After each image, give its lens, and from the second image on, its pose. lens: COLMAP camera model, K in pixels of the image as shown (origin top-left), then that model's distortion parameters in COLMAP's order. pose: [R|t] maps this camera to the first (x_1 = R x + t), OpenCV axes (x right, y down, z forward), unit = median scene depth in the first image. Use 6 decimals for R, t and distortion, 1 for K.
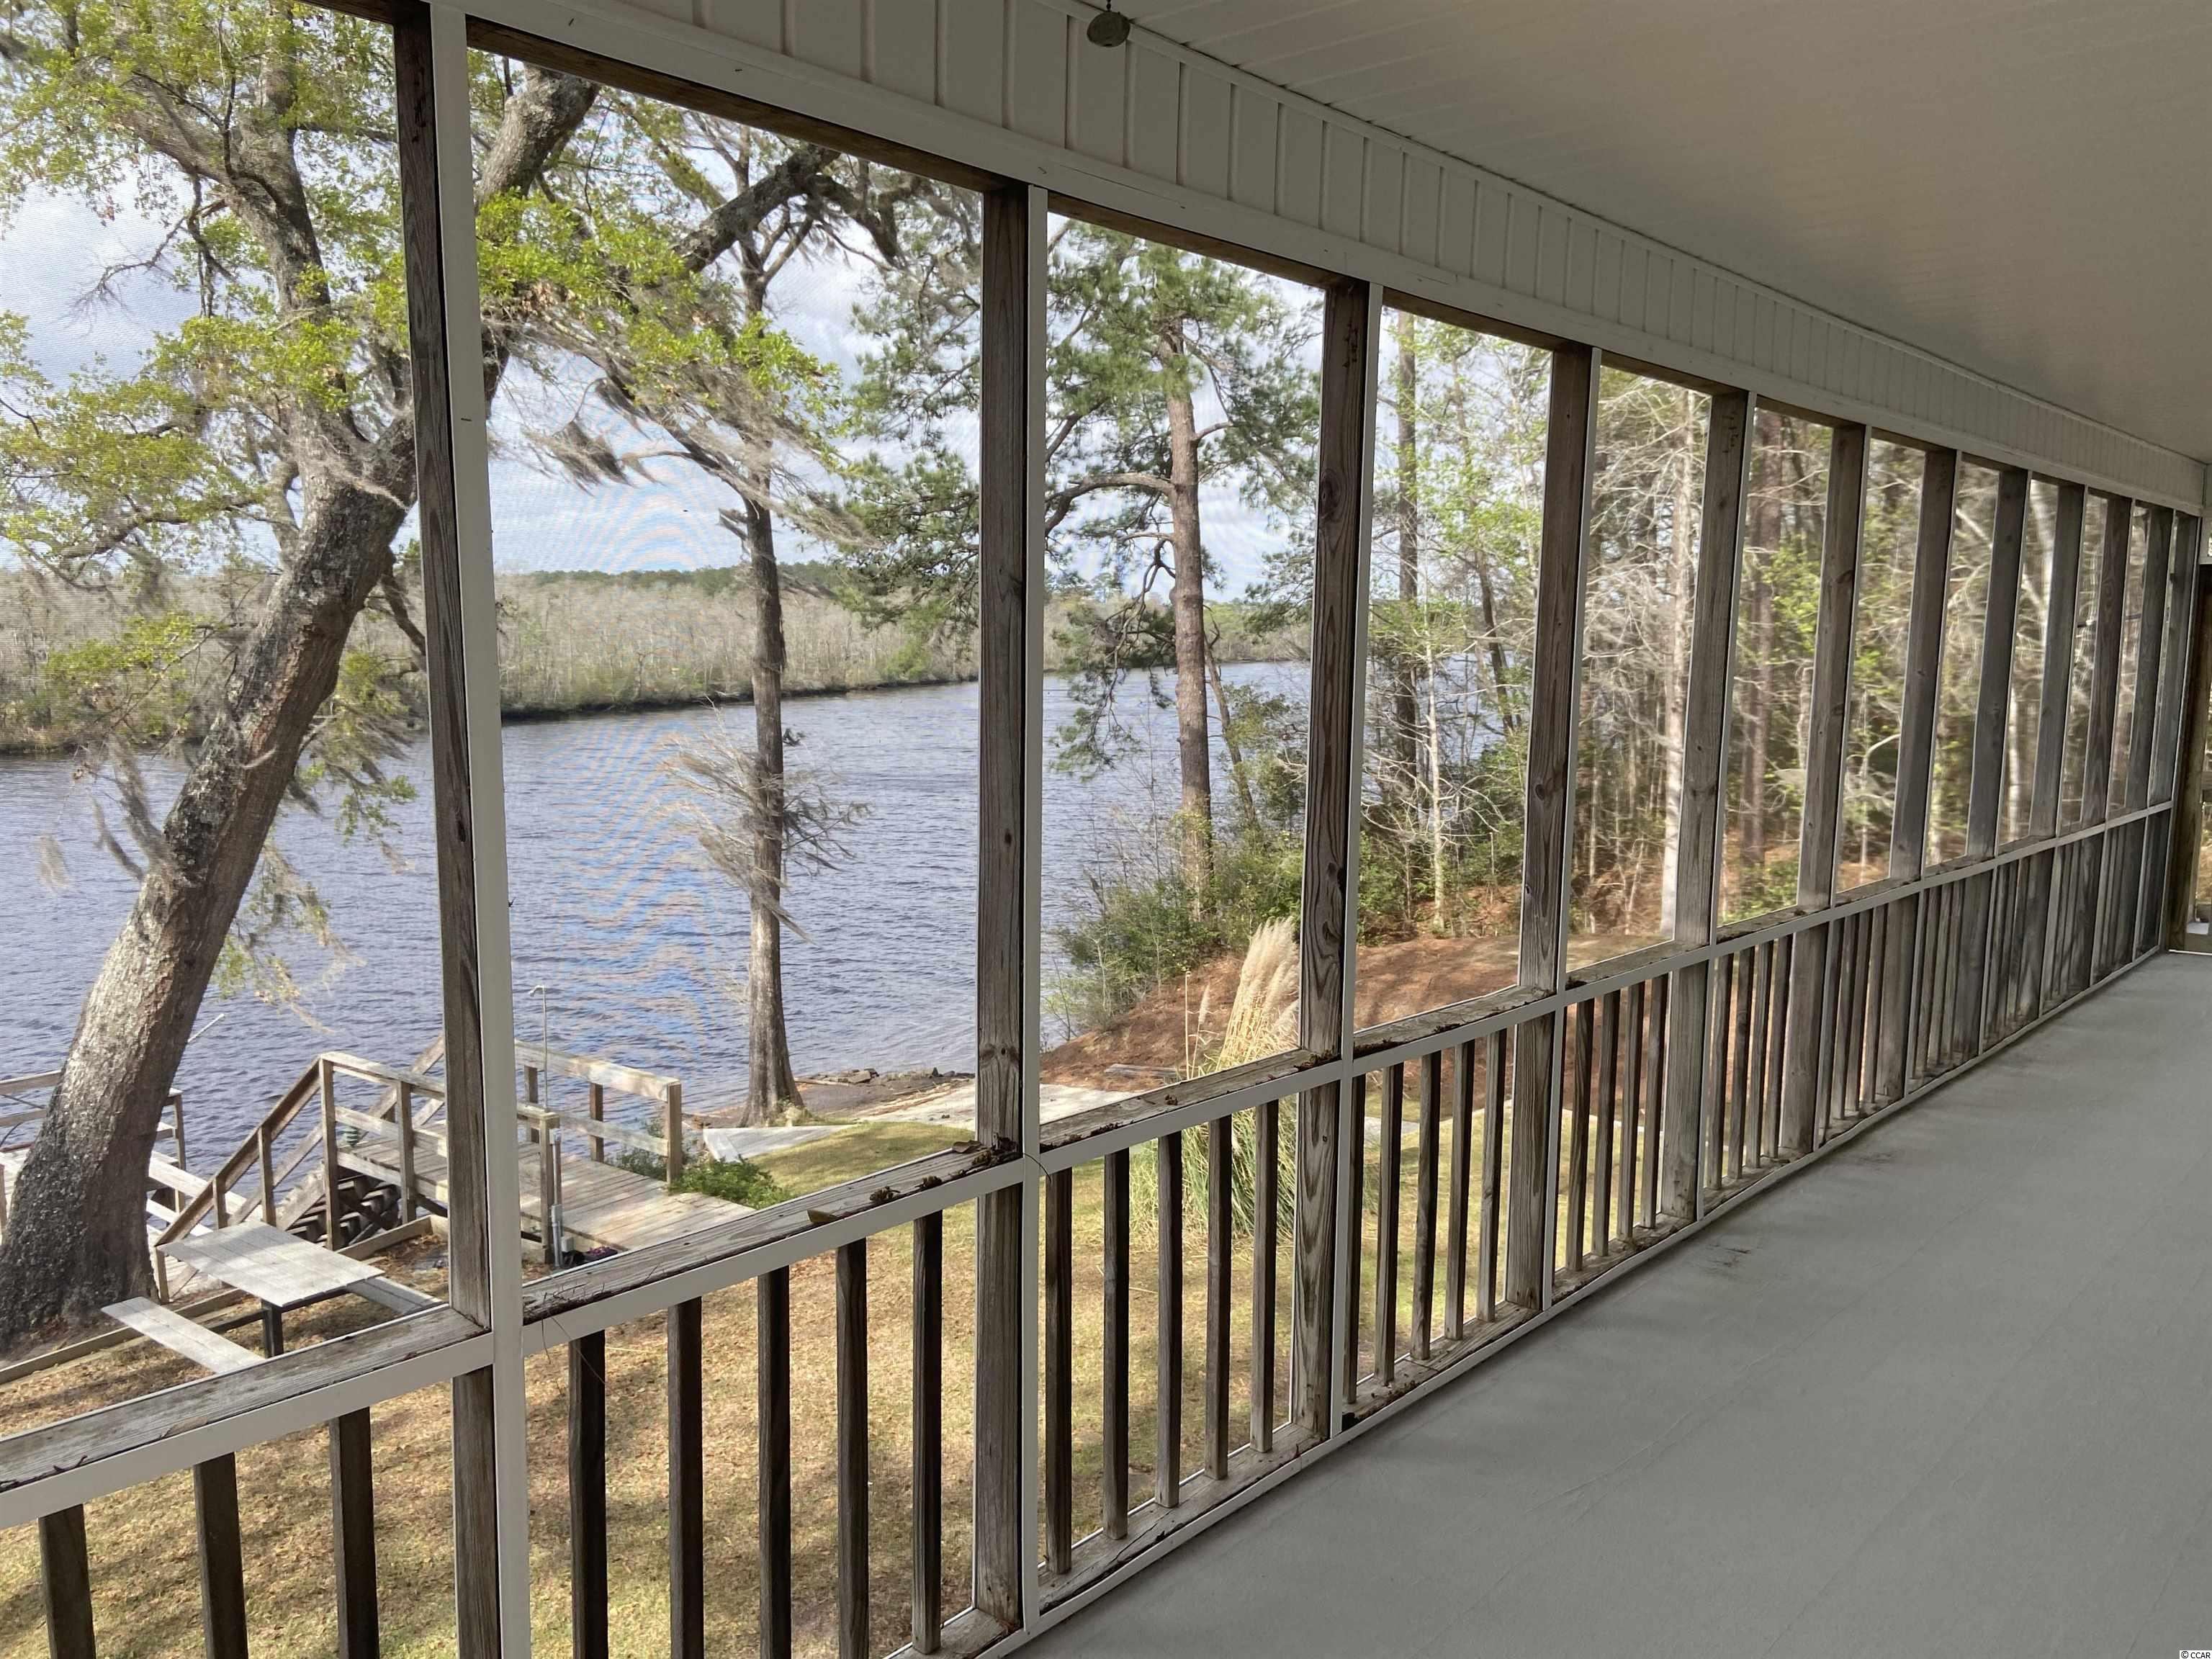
lens RADIAL K [[1670.1, 0, 1100.0], [0, 1670.1, 836.5], [0, 0, 1]] dist [0.095412, -0.121720]
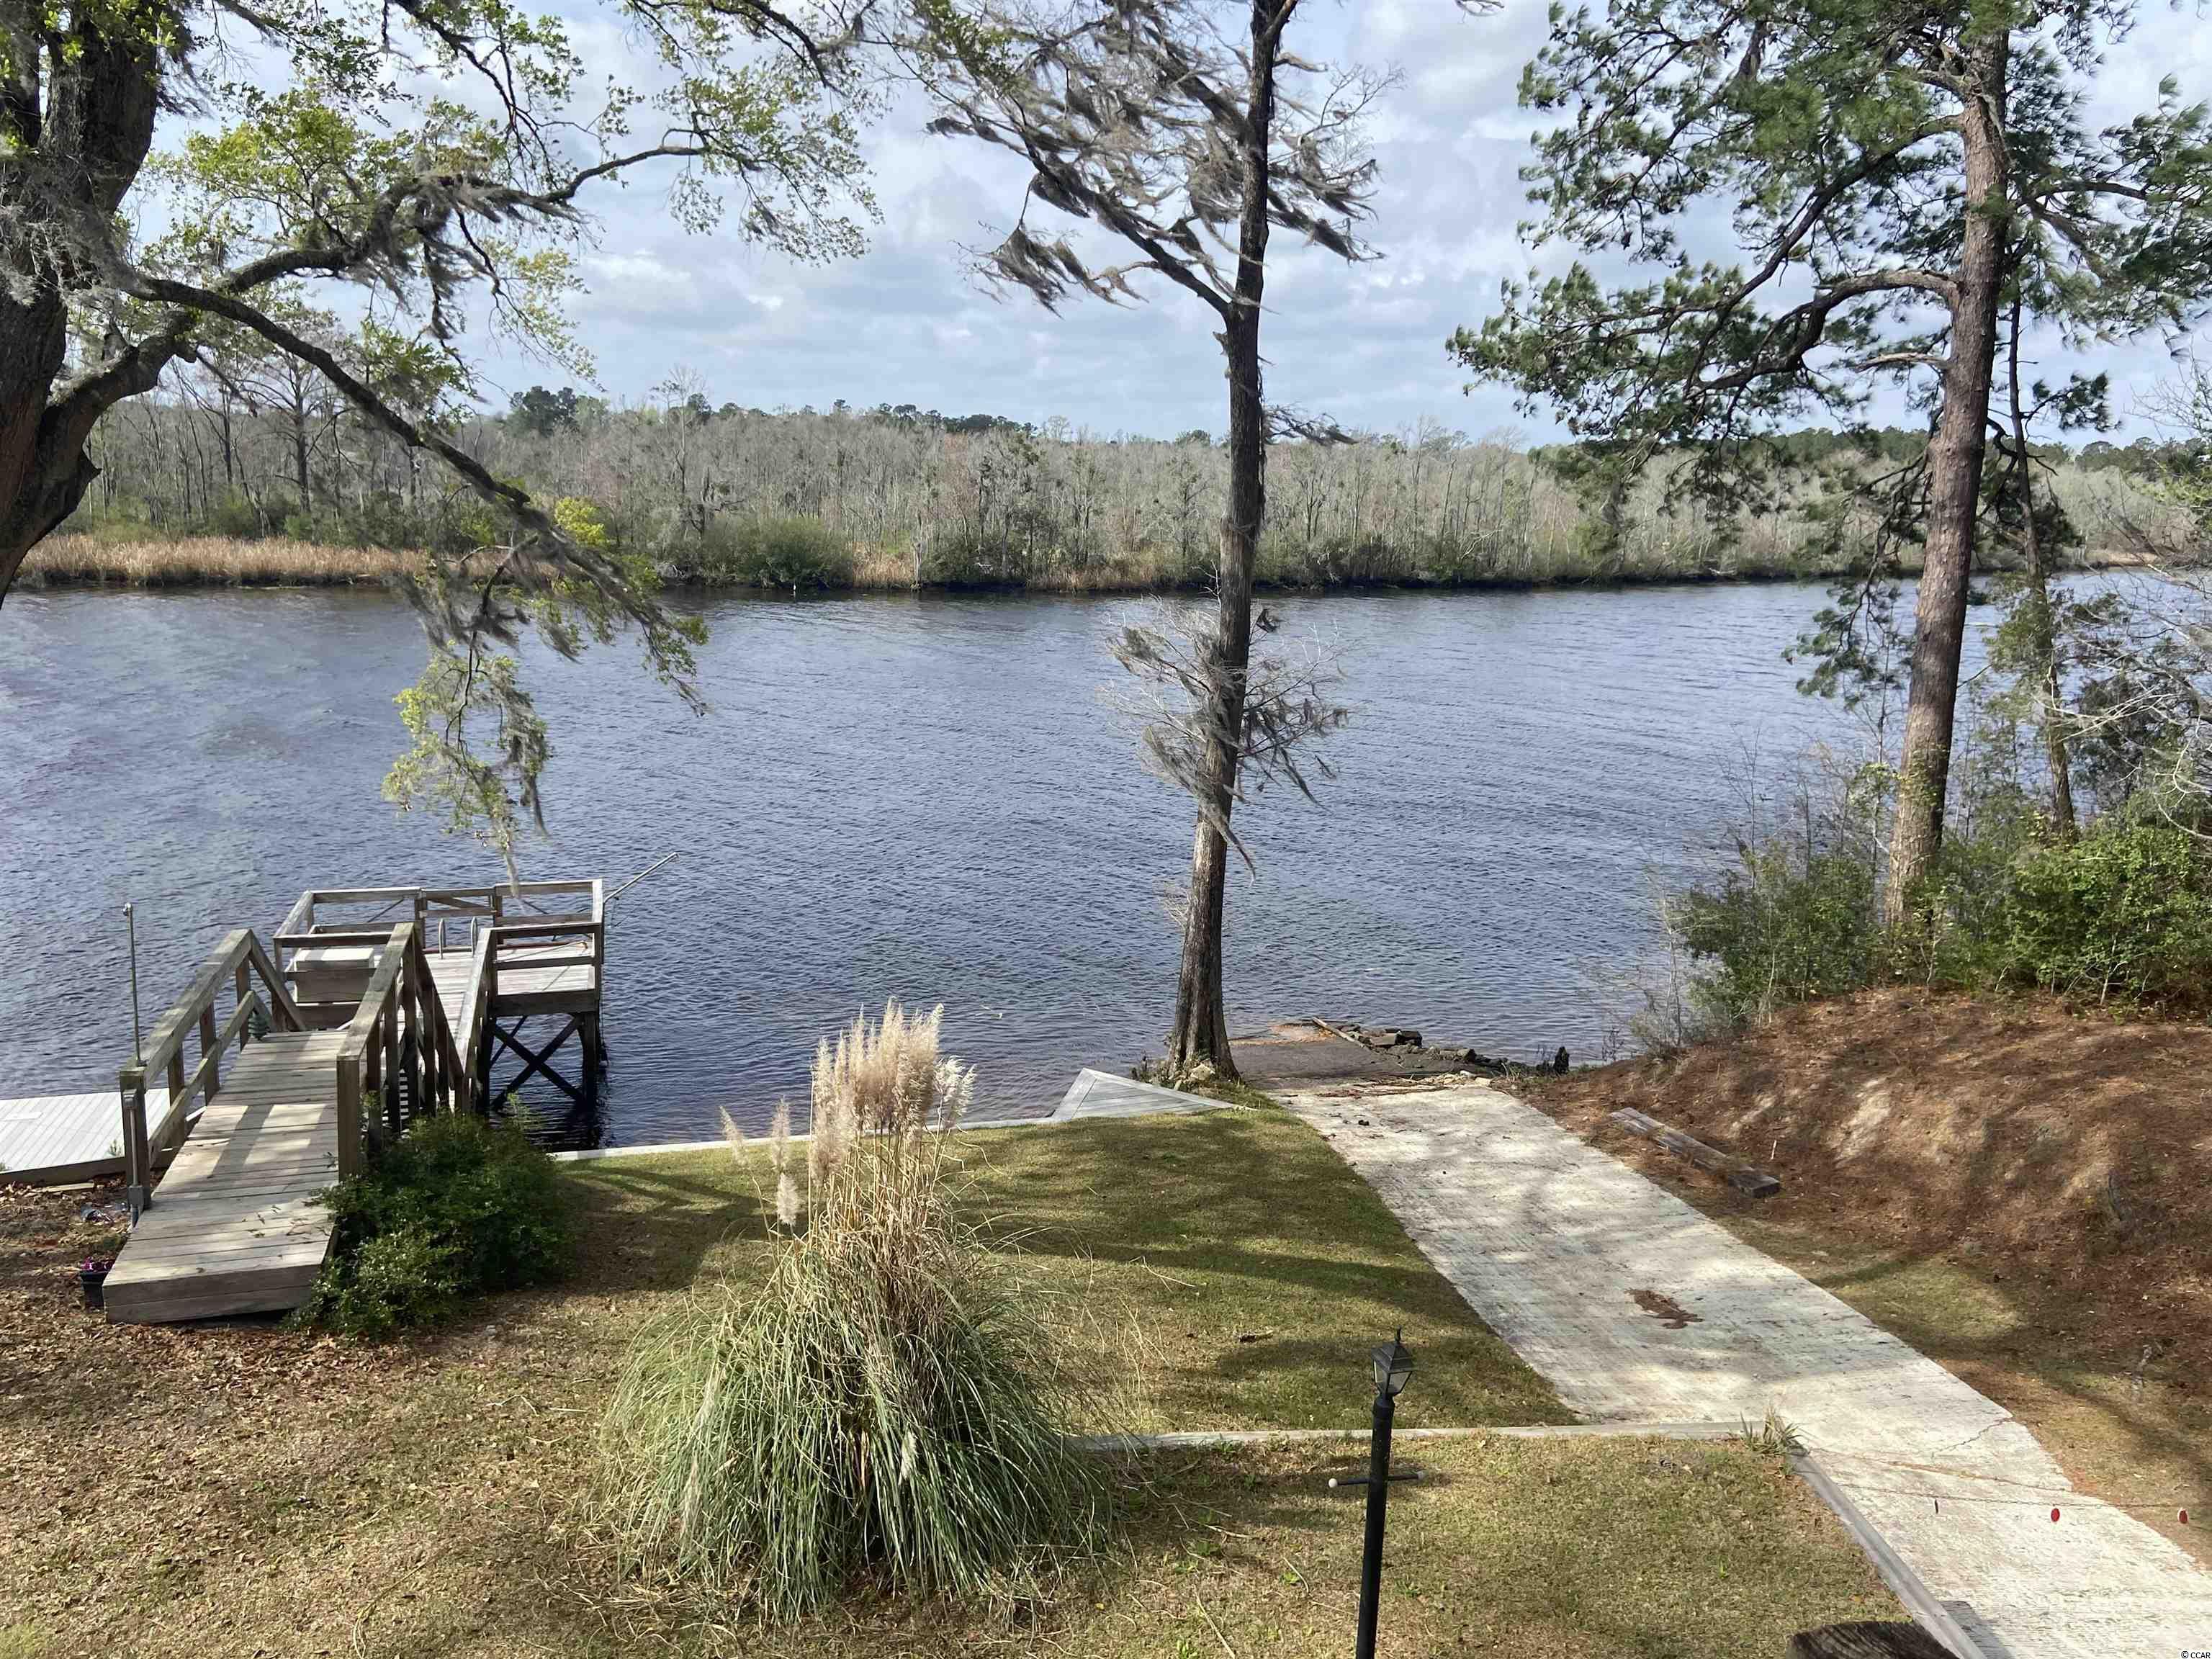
lens RADIAL K [[1670.1, 0, 1099.1], [0, 1670.1, 822.6], [0, 0, 1]] dist [0.095412, -0.121720]
pose [[0.821167, 0.137210, -0.553949, 0.213867], [-0.100093, 0.990248, 0.096902, -0.031469], [0.561842, -0.024126, 0.826892, 0.281243]]
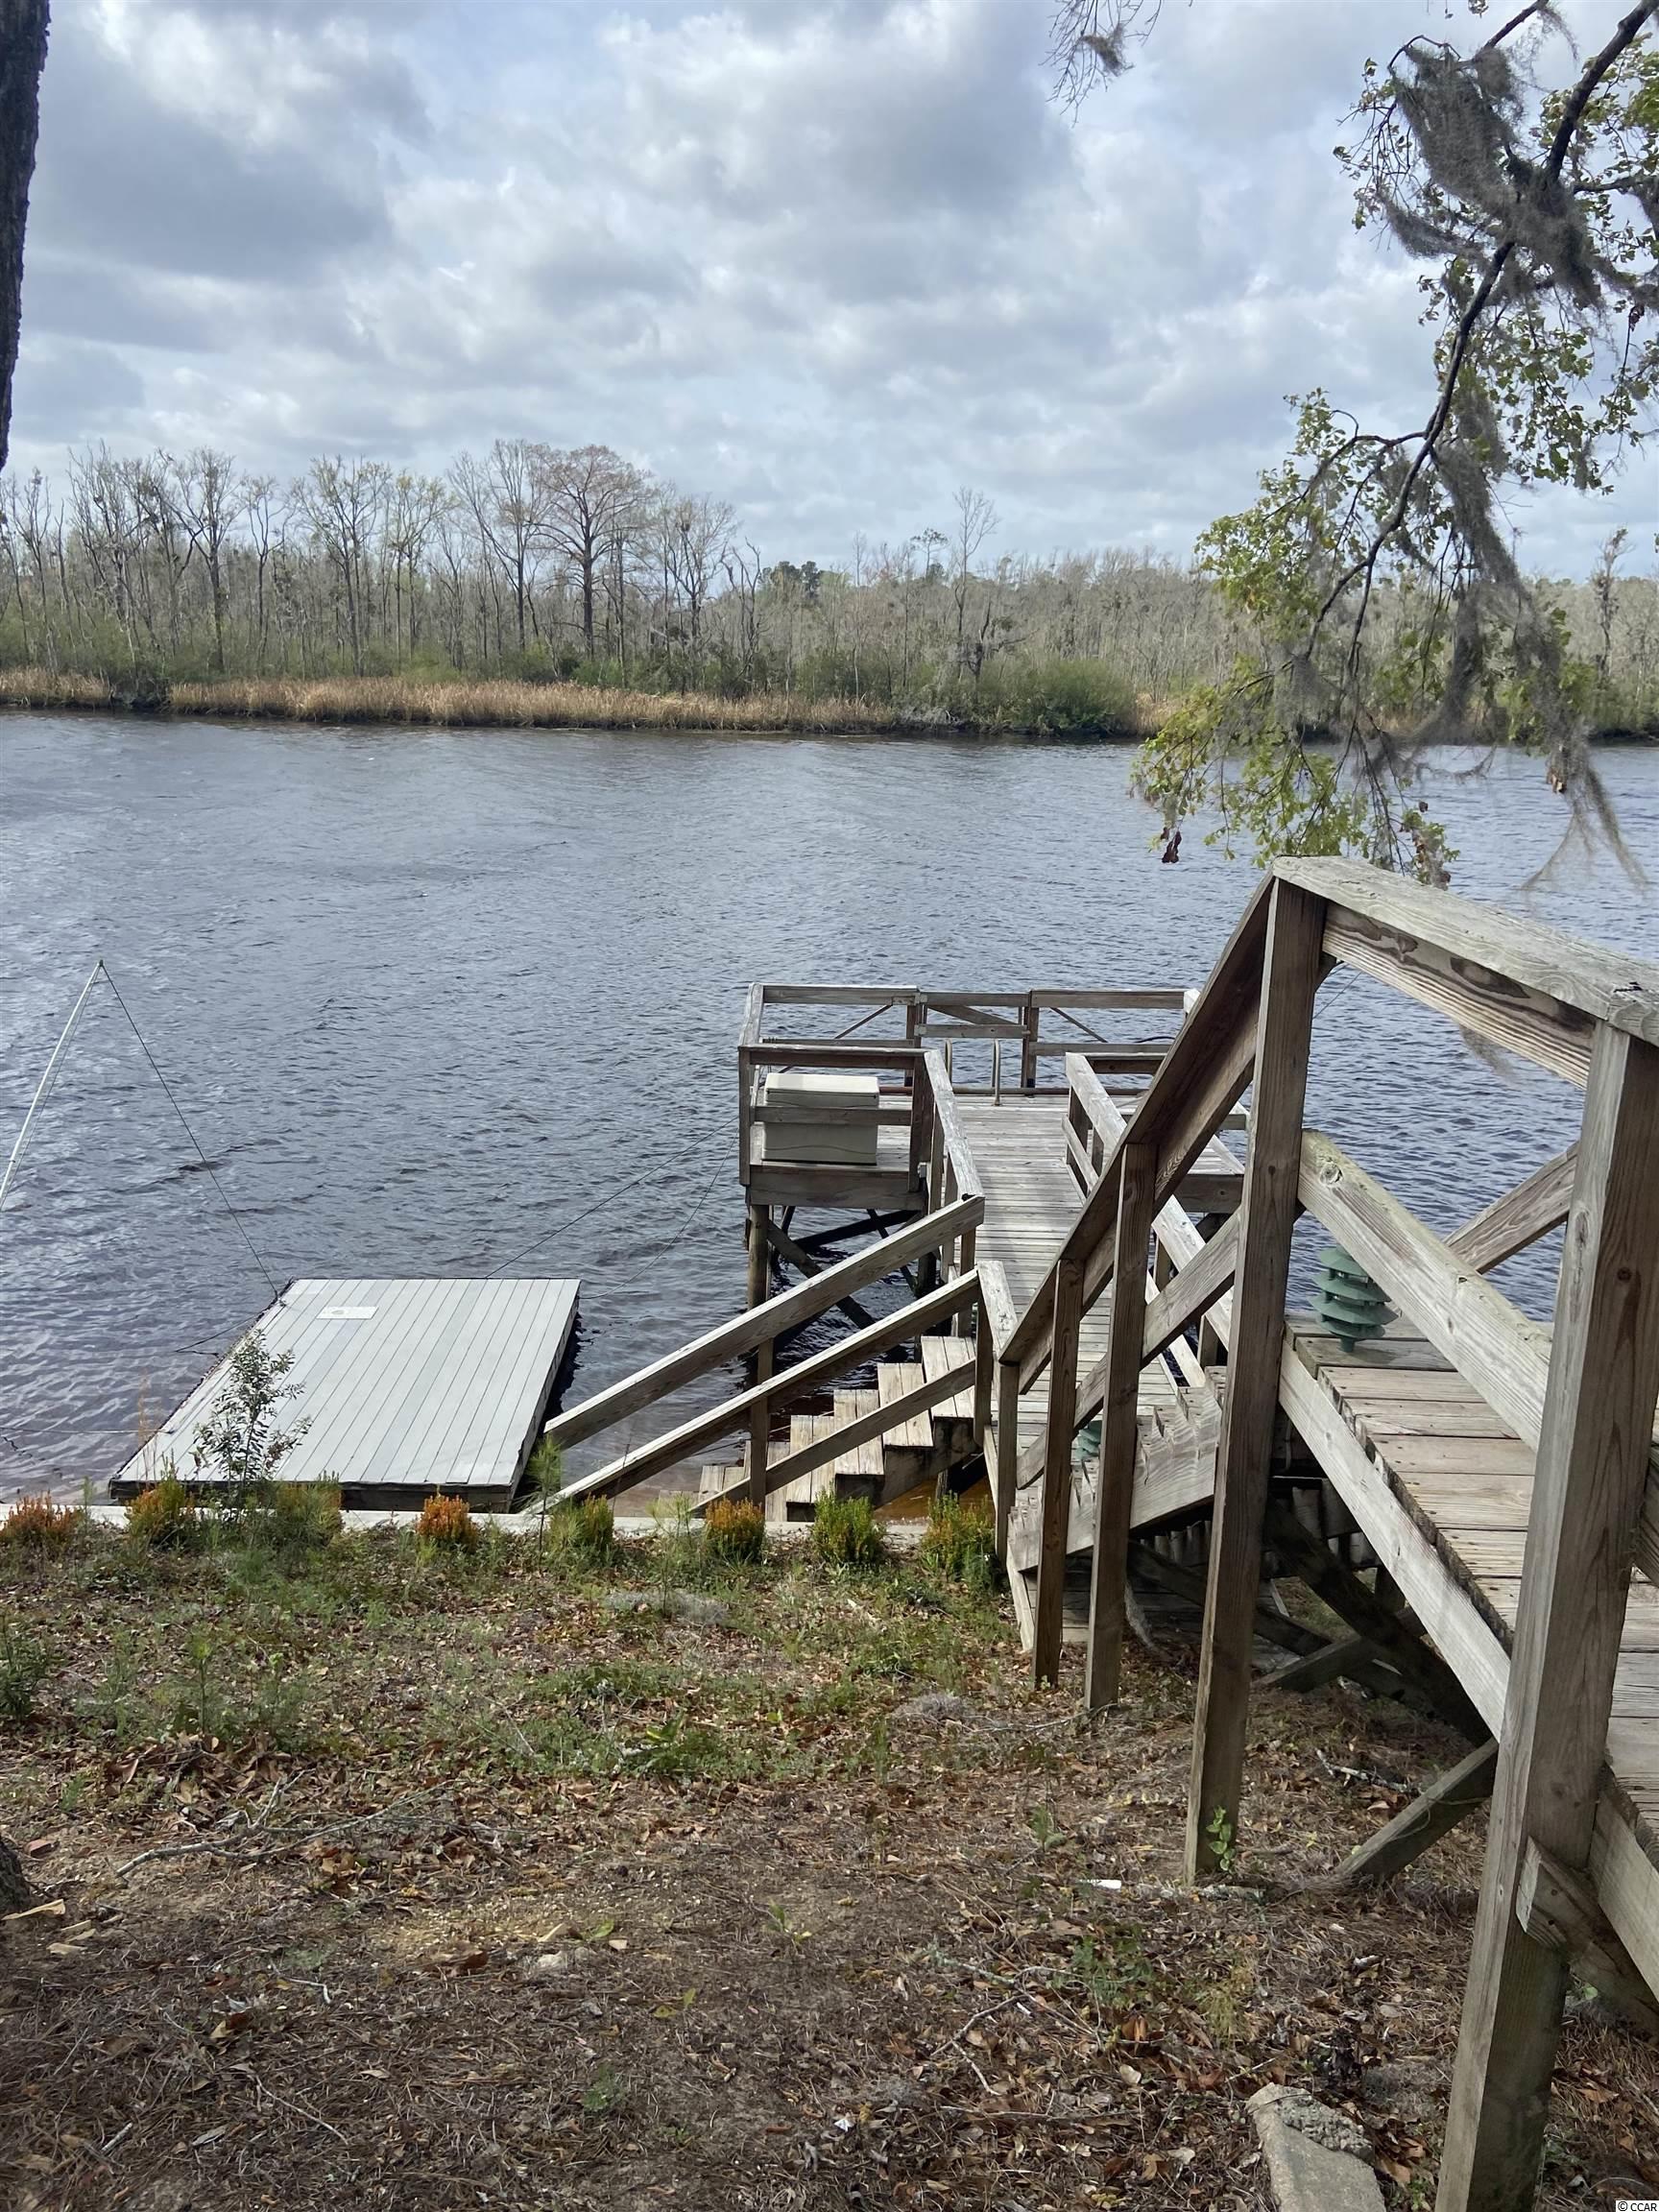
lens RADIAL K [[1670.1, 0, 822.9], [0, 1670.1, 1119.8], [0, 0, 1]] dist [0.095412, -0.121720]
pose [[0.629106, 0.219381, -0.745719, -0.180760], [-0.113616, 0.974996, 0.190982, 0.068293], [0.768971, -0.035422, 0.638301, 0.449056]]
